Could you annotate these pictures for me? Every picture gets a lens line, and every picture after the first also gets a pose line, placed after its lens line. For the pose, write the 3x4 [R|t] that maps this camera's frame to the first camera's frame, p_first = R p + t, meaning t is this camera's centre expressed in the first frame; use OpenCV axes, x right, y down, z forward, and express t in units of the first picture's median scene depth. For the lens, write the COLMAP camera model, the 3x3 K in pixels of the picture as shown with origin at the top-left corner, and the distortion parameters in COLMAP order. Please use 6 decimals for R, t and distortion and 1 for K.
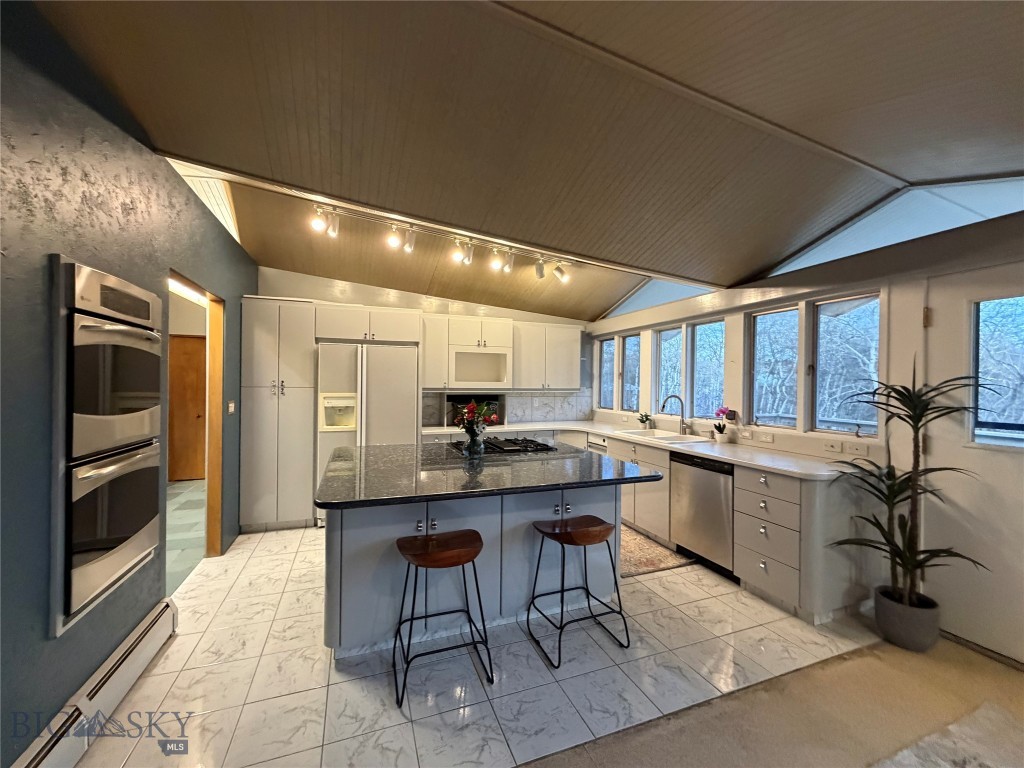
lens RADIAL K [[408.0, 0, 507.2], [0, 408.0, 383.6], [0, 0, 1]] dist [-0.000240, 0.000612]
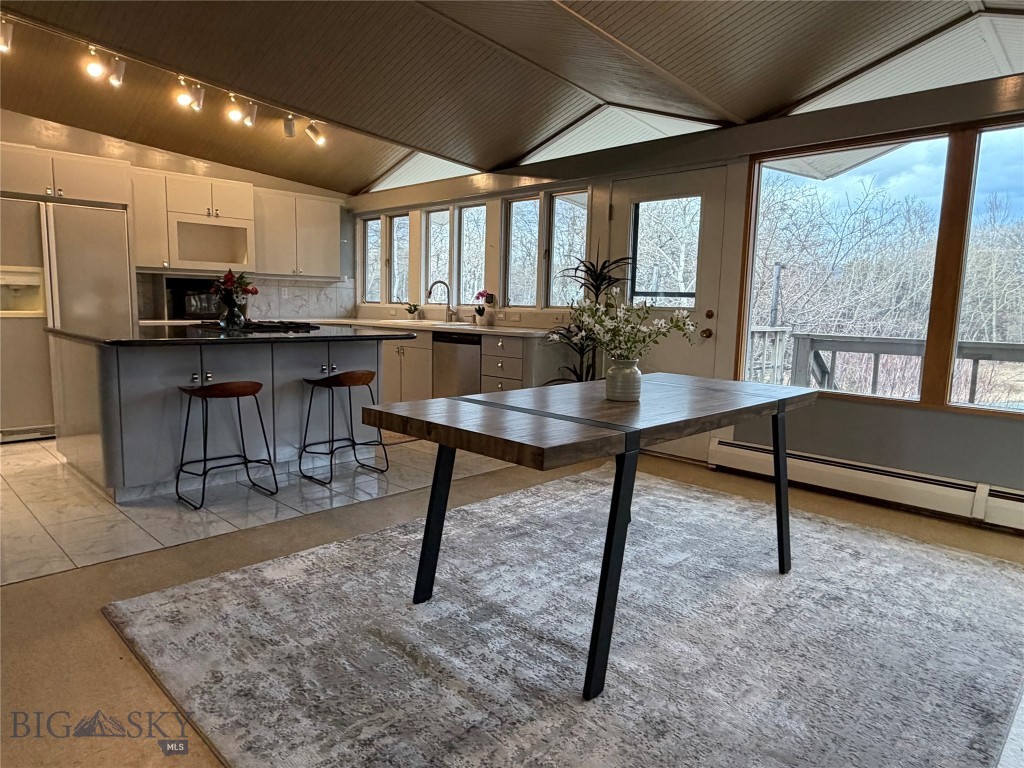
lens RADIAL K [[658.1, 0, 512.0], [0, 658.1, 387.1], [0, 0, 1]] dist [0.000547, 0.002323]
pose [[0.906431, -0.043412, 0.420118, -0.101934], [-0.012416, 0.991535, 0.129245, 0.074632], [-0.422172, -0.122368, 0.898219, -0.498027]]
